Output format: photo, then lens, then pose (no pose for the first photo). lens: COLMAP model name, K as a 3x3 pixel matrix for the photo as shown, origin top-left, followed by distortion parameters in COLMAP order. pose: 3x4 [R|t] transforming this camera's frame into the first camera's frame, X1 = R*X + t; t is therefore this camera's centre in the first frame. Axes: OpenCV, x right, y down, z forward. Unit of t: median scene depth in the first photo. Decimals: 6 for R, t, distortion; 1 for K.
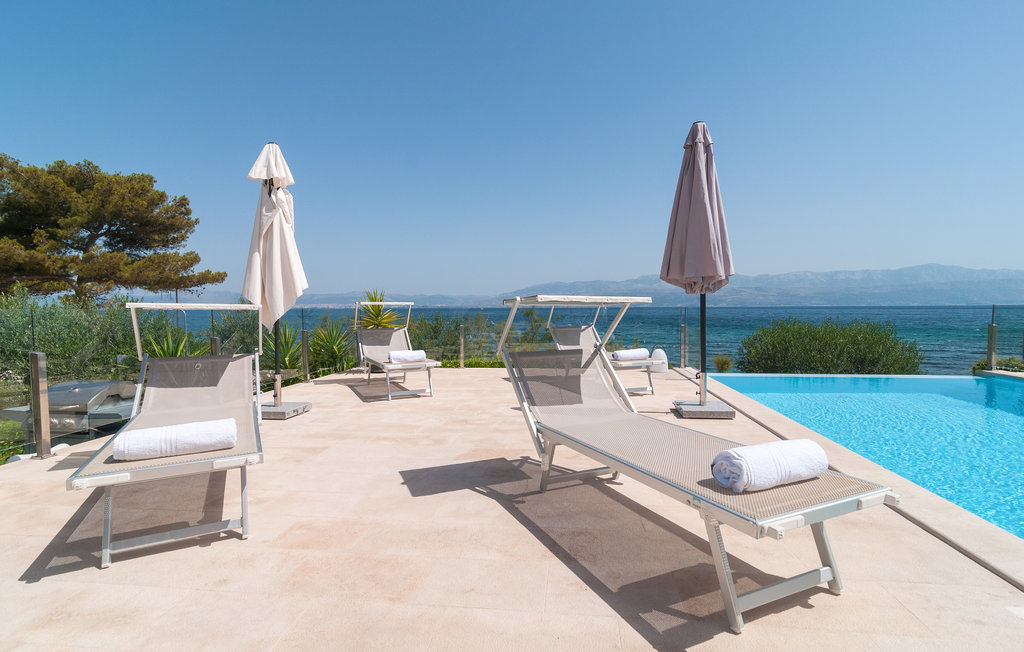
lens RADIAL K [[500.0, 0, 512.0], [0, 500.0, 326.0], [0, 0, 1]] dist [0.001694, 0.000749]
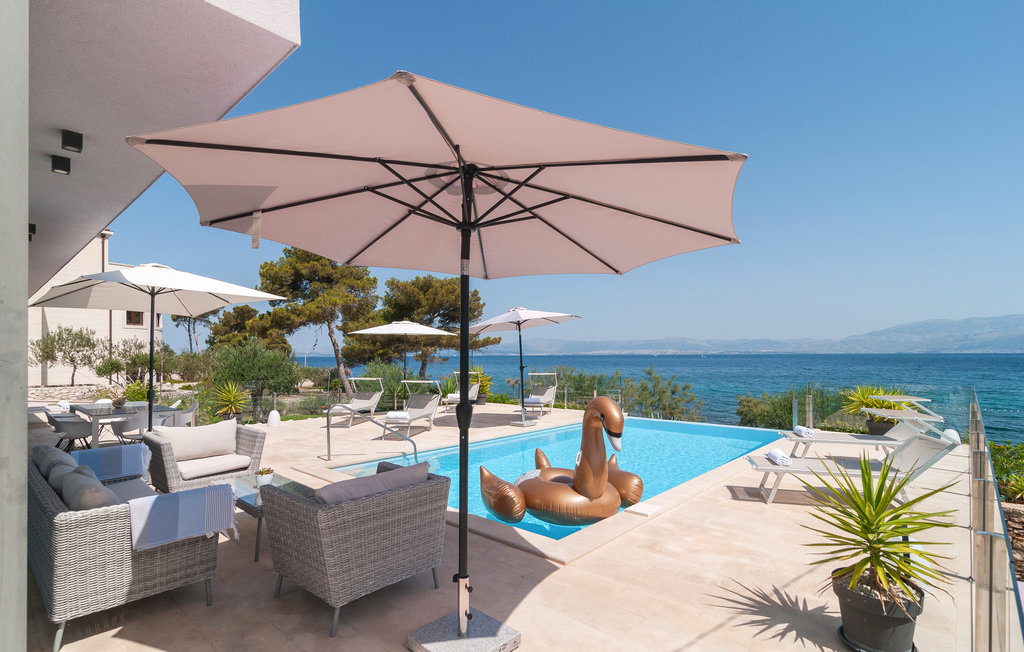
lens RADIAL K [[500.0, 0, 512.0], [0, 500.0, 326.0], [0, 0, 1]] dist [0.001694, 0.000749]
pose [[0.821768, -0.029946, -0.569035, 0.379099], [-0.022569, 0.996124, -0.085015, -0.022115], [0.569376, 0.082705, 0.817907, -0.233904]]
